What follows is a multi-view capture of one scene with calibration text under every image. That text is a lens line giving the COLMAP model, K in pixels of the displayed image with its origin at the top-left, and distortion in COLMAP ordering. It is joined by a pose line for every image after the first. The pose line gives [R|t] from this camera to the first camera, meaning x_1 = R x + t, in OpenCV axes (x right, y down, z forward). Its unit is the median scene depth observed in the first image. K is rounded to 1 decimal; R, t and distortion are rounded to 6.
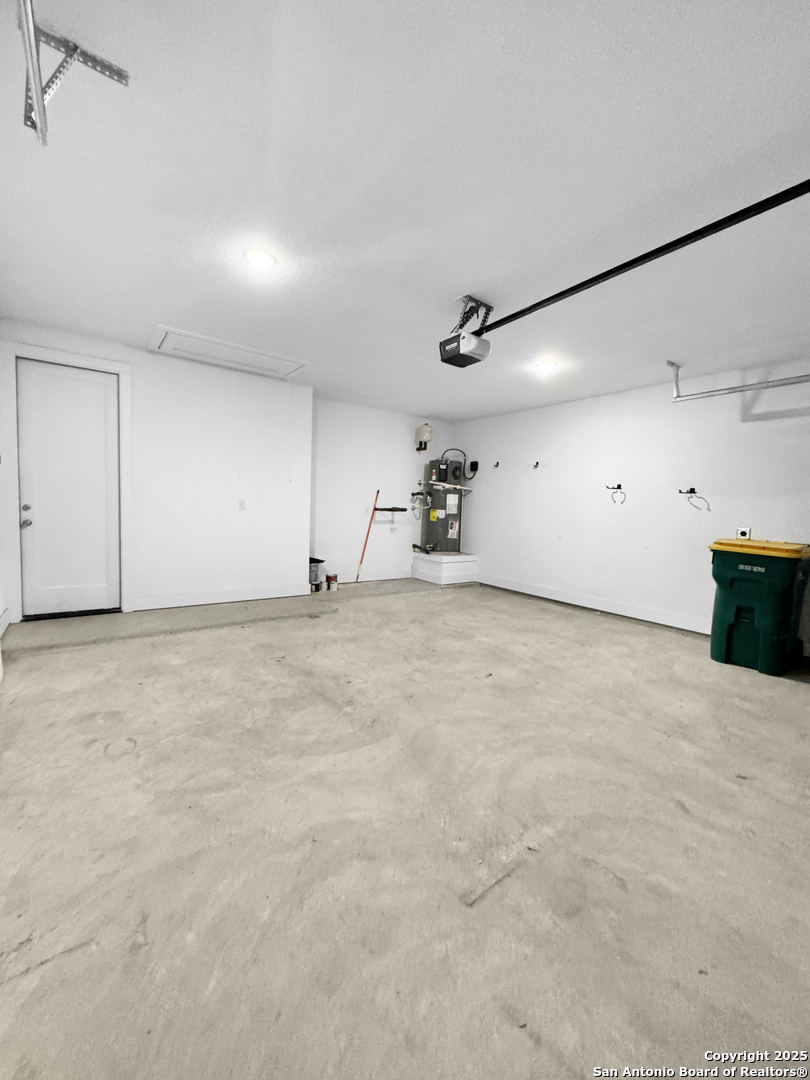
lens RADIAL K [[430.8, 0, 405.7], [0, 430.8, 538.9], [0, 0, 1]] dist [-0.002496, 0.000346]
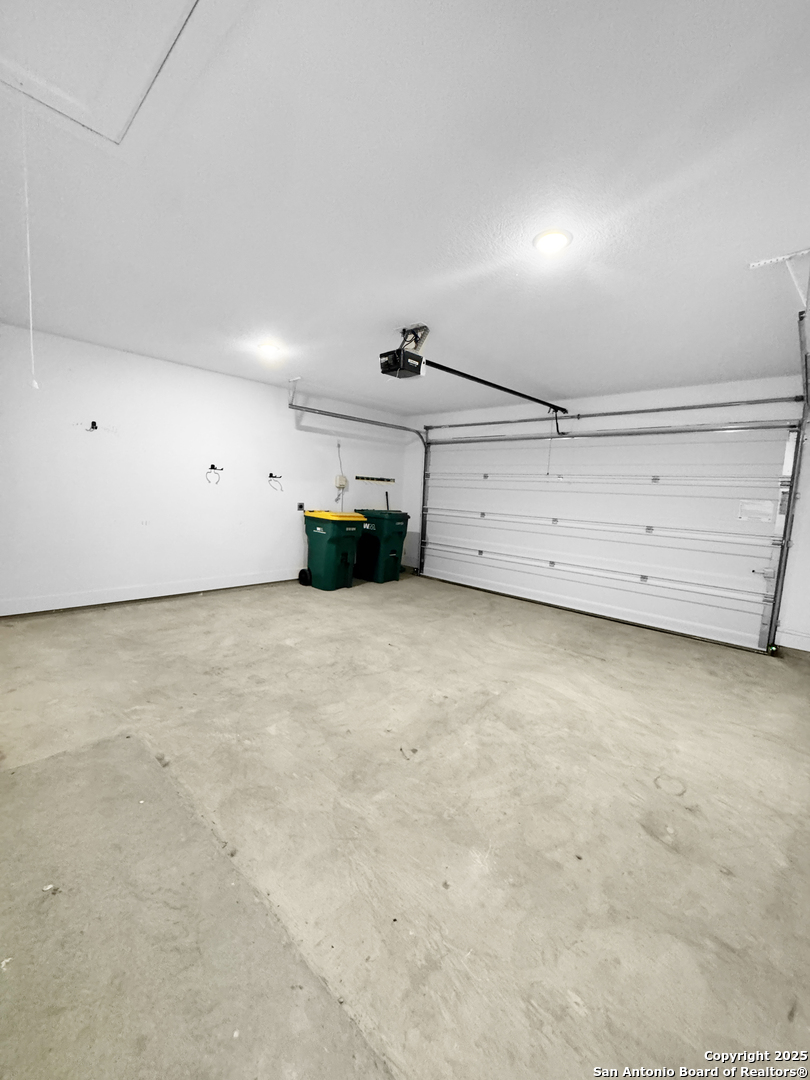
lens RADIAL K [[430.8, 0, 405.7], [0, 430.8, 538.9], [0, 0, 1]] dist [-0.002496, 0.000346]
pose [[-0.178433, -0.156268, 0.971464, -1.023919], [0.014164, 0.986798, 0.161337, -0.188961], [-0.983850, 0.042548, -0.173864, 1.247964]]
